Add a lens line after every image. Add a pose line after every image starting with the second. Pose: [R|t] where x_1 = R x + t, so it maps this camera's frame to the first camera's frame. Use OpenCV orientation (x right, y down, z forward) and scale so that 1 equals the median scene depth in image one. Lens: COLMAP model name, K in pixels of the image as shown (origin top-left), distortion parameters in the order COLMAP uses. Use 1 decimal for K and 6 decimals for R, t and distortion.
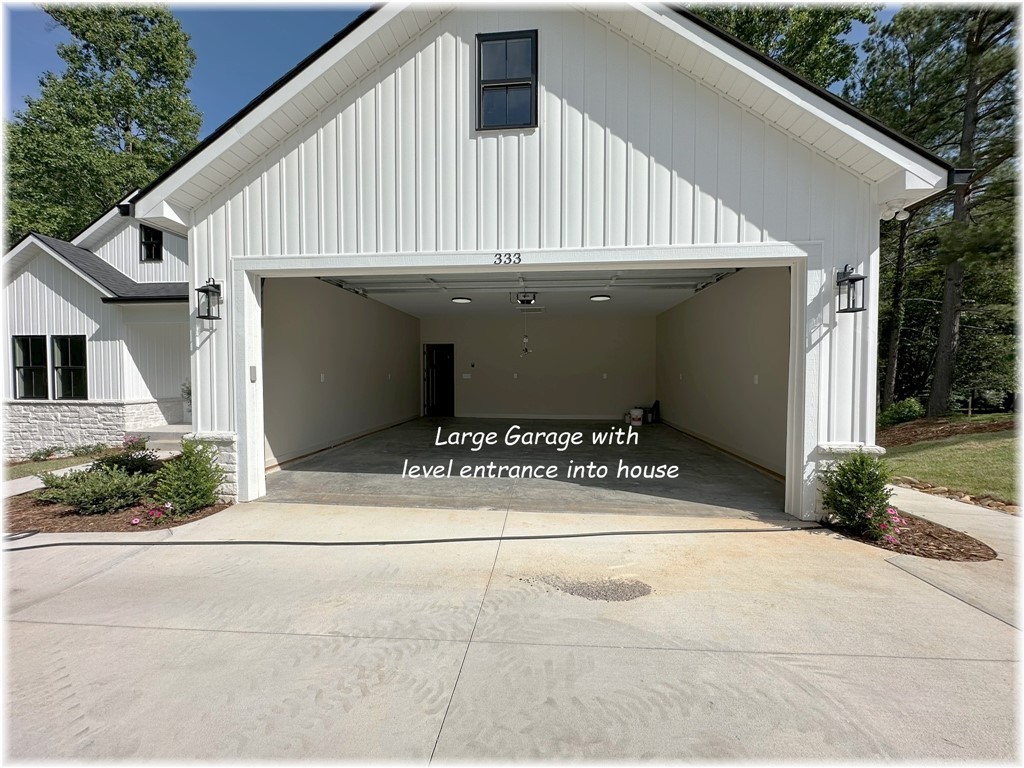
lens RADIAL K [[413.0, 0, 513.0], [0, 413.0, 384.1], [0, 0, 1]] dist [-0.006345, -0.000444]
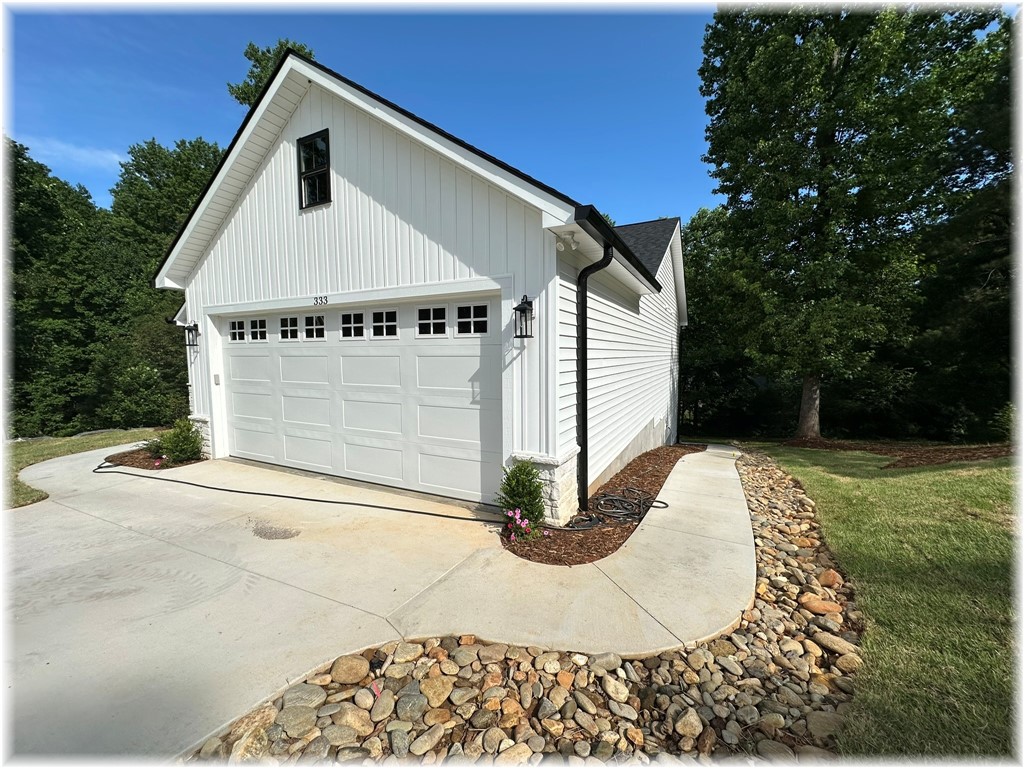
lens RADIAL K [[413.0, 0, 507.6], [0, 413.0, 383.2], [0, 0, 1]] dist [-0.006345, -0.000444]
pose [[0.929802, 0.018525, -0.367593, 1.156650], [-0.000100, 0.998745, 0.050077, -0.104379], [0.368059, -0.046525, 0.928638, -0.069090]]
